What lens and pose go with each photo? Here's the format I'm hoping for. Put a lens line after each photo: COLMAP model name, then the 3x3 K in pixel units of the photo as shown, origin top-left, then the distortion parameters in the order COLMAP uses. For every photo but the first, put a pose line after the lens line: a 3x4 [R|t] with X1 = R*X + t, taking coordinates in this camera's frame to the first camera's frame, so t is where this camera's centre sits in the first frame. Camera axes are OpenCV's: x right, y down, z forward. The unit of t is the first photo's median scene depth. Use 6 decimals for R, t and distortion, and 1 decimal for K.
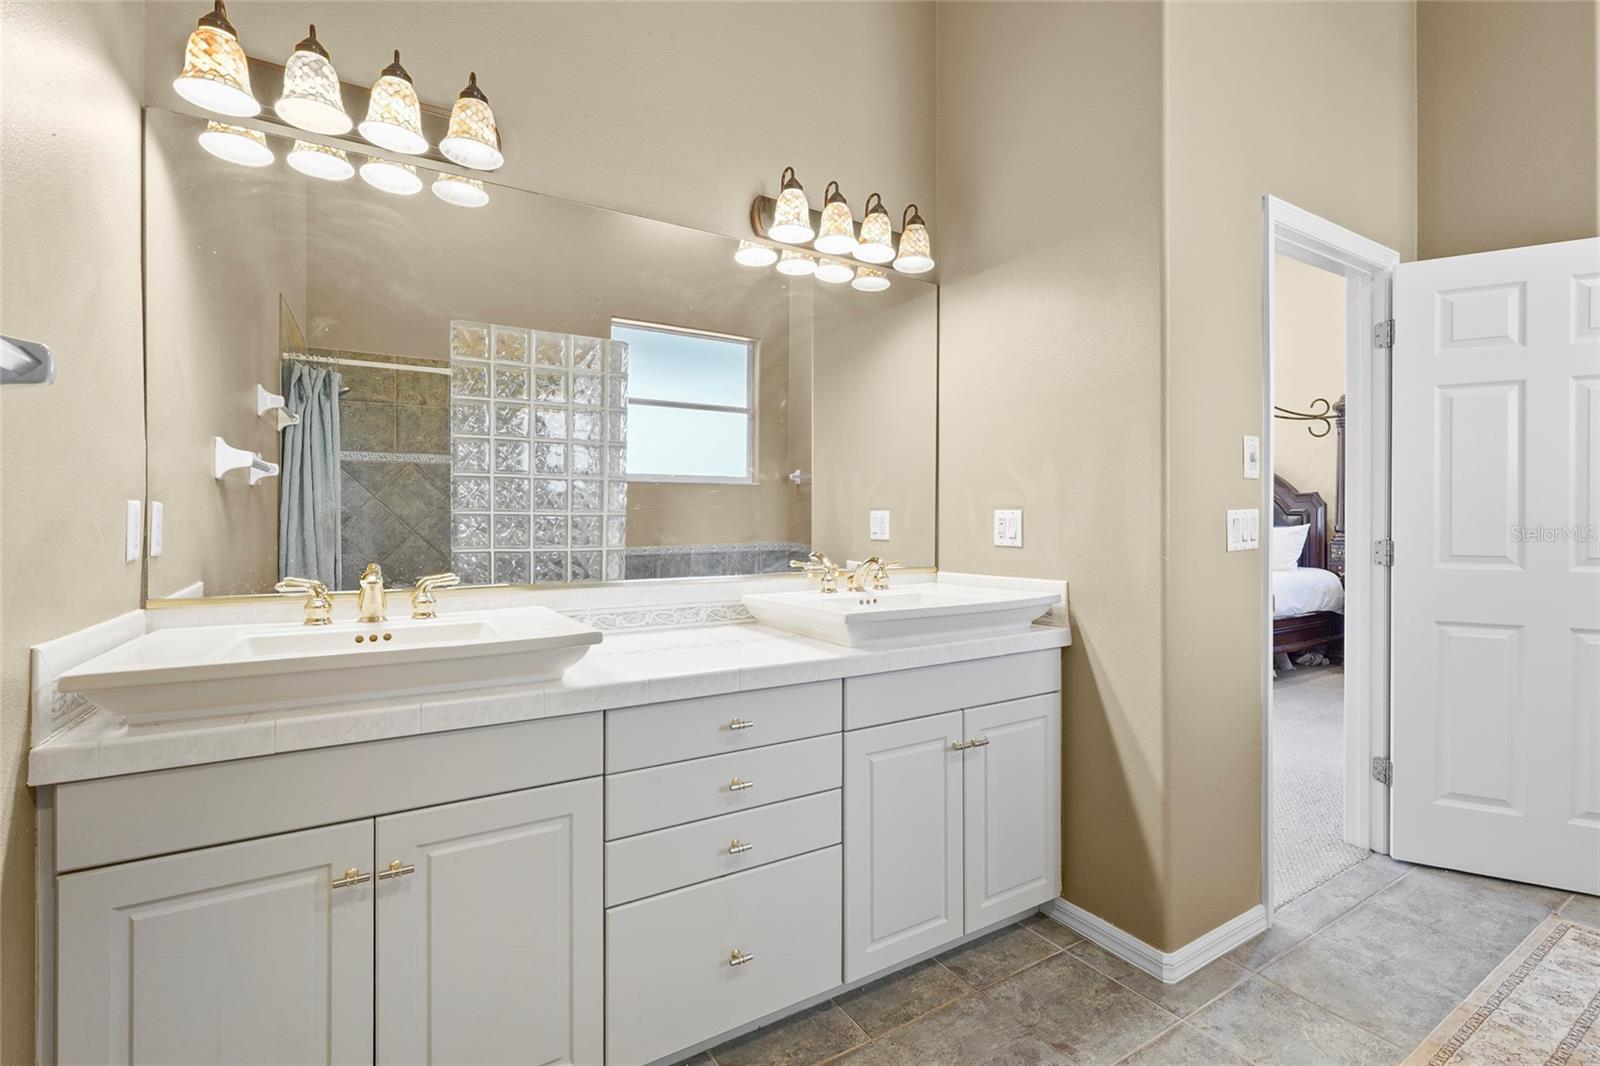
lens RADIAL K [[771.9, 0, 810.6], [0, 771.9, 504.4], [0, 0, 1]] dist [-0.001421, 0.000215]
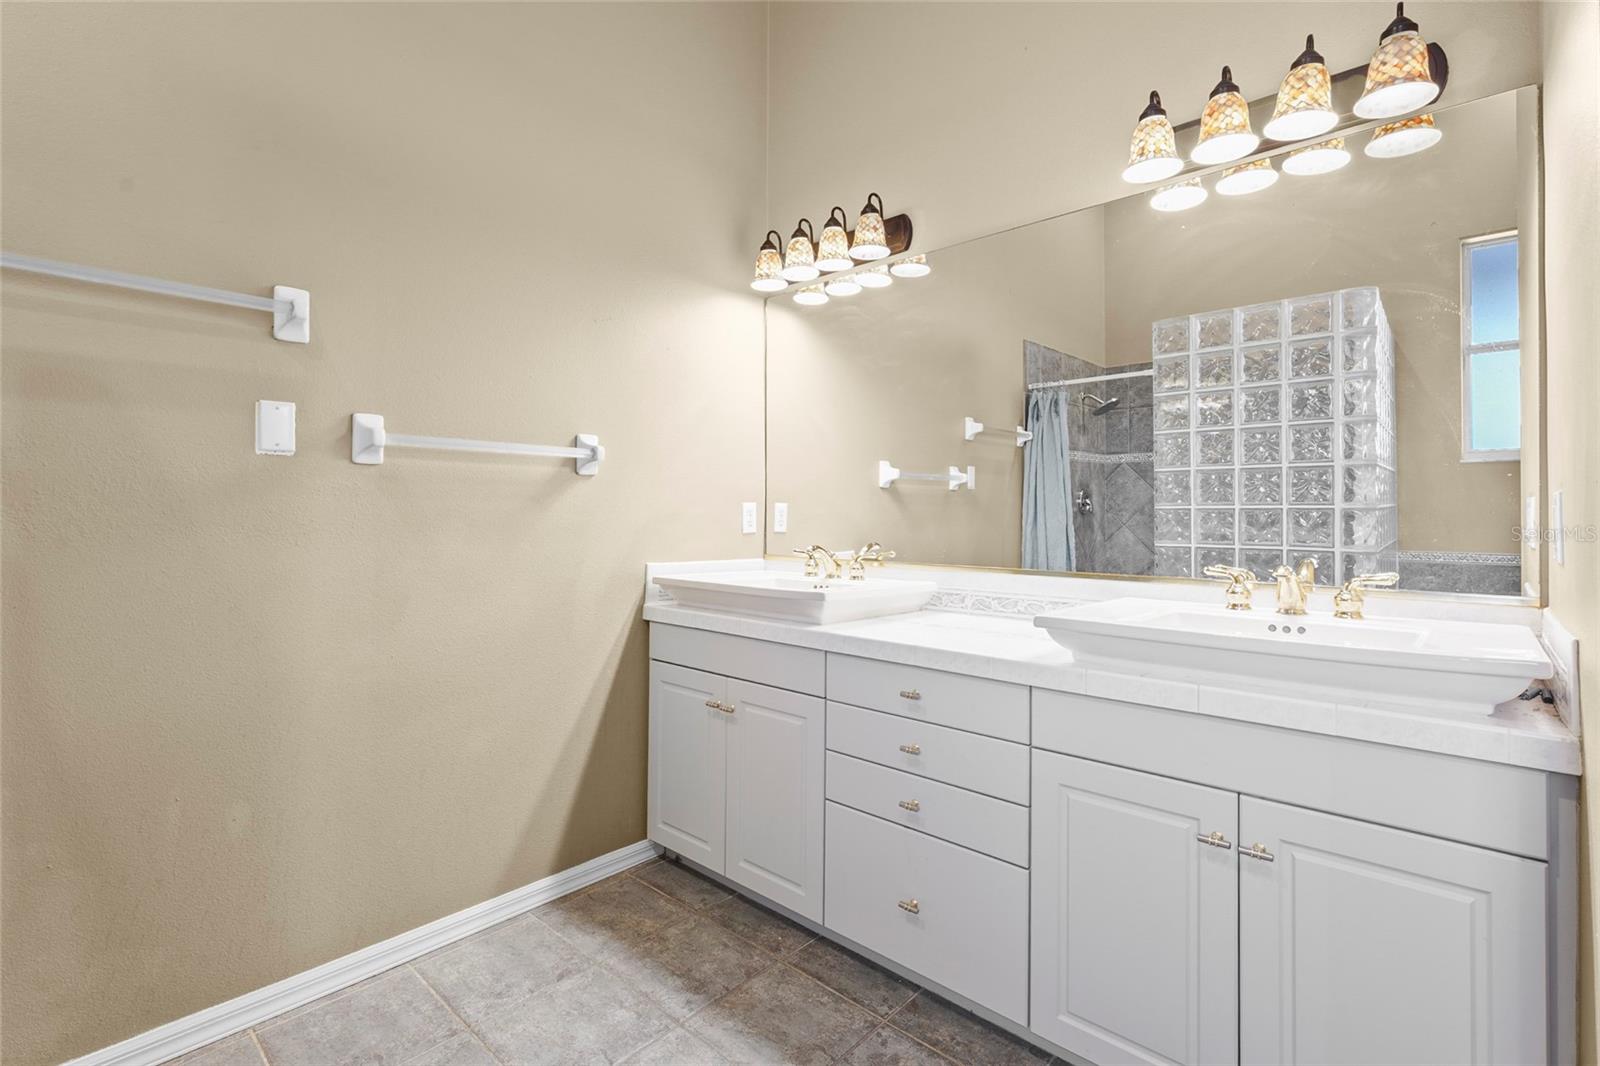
lens RADIAL K [[735.8, 0, 798.3], [0, 735.8, 511.1], [0, 0, 1]] dist [-0.003549, -0.000540]
pose [[0.234938, -0.003412, -0.972004, 0.435260], [0.019190, 0.999815, 0.001129, 0.007167], [0.971821, -0.018918, 0.234960, 0.287526]]
